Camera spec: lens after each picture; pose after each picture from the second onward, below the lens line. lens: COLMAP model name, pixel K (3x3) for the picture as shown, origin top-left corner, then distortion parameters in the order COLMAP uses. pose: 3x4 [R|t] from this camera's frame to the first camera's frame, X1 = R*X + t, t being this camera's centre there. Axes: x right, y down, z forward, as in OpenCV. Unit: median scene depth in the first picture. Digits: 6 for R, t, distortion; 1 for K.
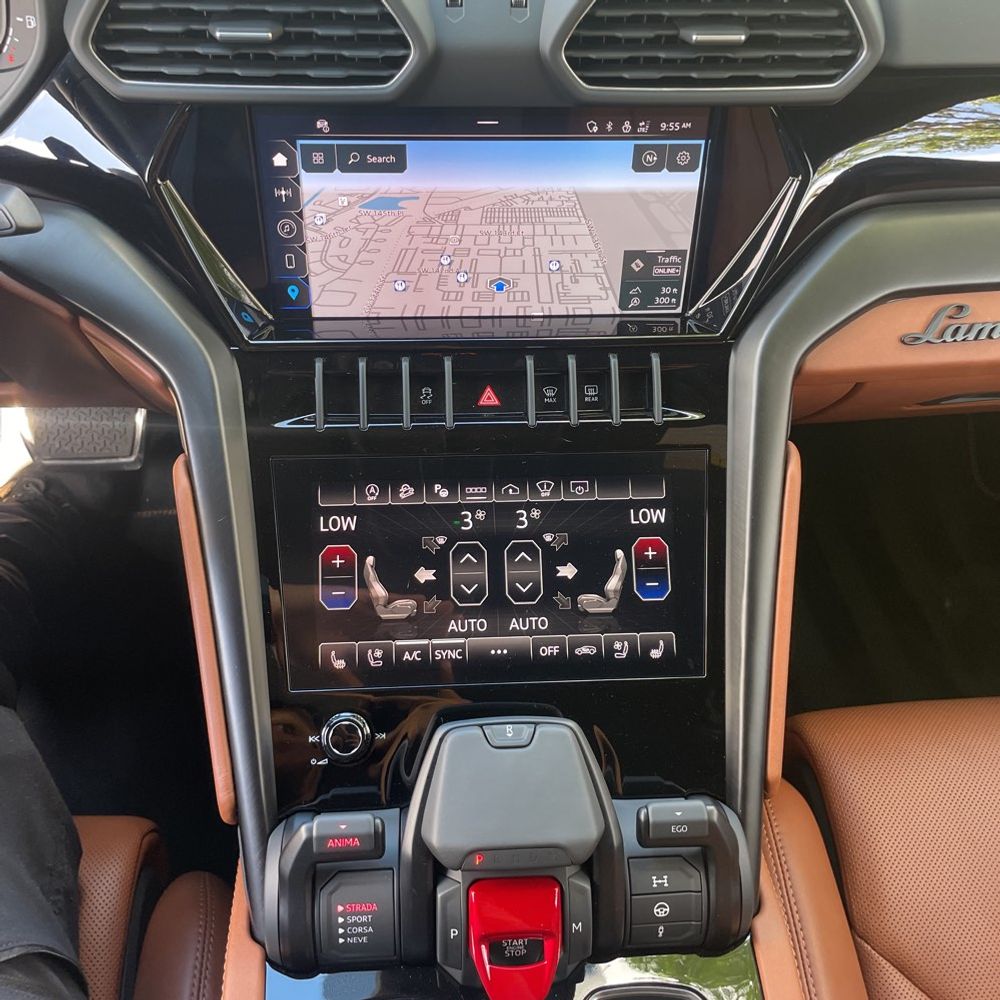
lens RADIAL K [[993.5, 0, 502.4], [0, 993.5, 483.8], [0, 0, 1]] dist [0.080248, -0.118378]
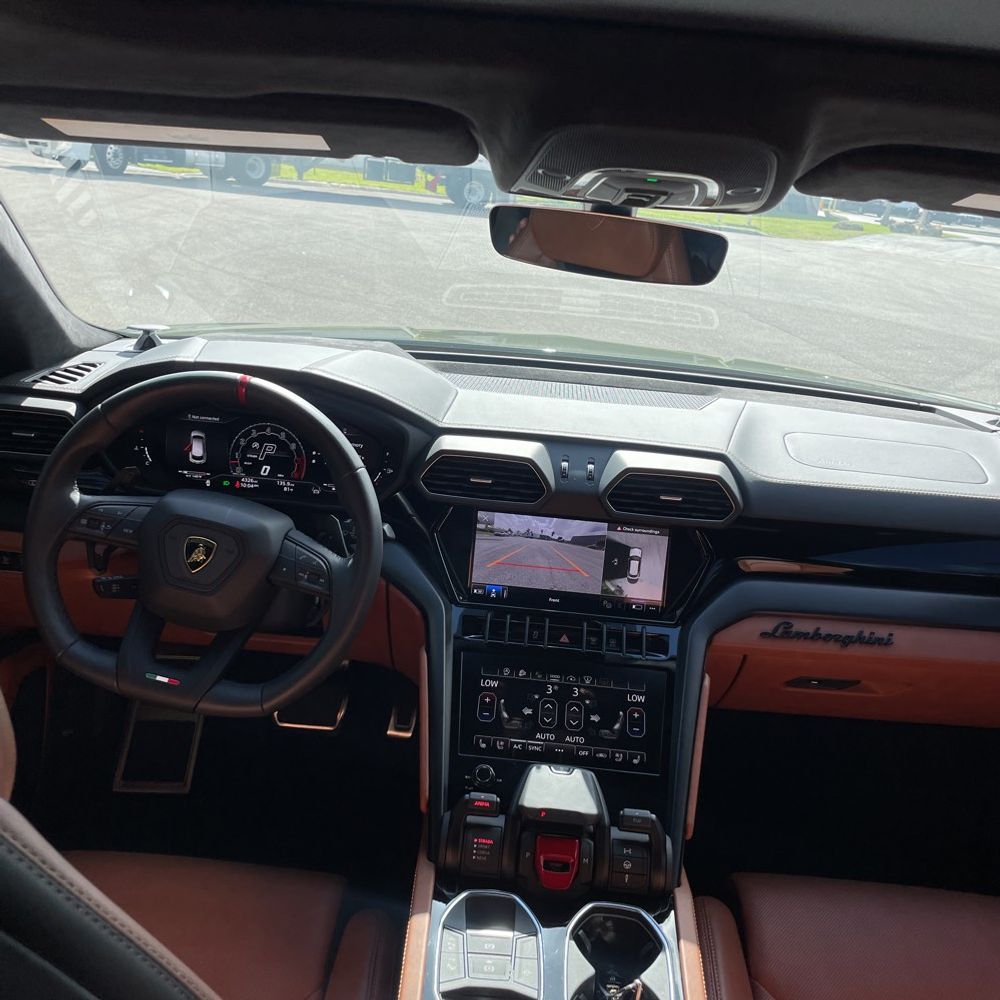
lens RADIAL K [[993.5, 0, 502.4], [0, 993.5, 483.8], [0, 0, 1]] dist [0.080248, -0.118378]
pose [[0.991948, 0.078034, -0.099749, 0.042883], [-0.115623, 0.879382, -0.461864, 0.647842], [0.051676, 0.469678, 0.881324, -1.088267]]
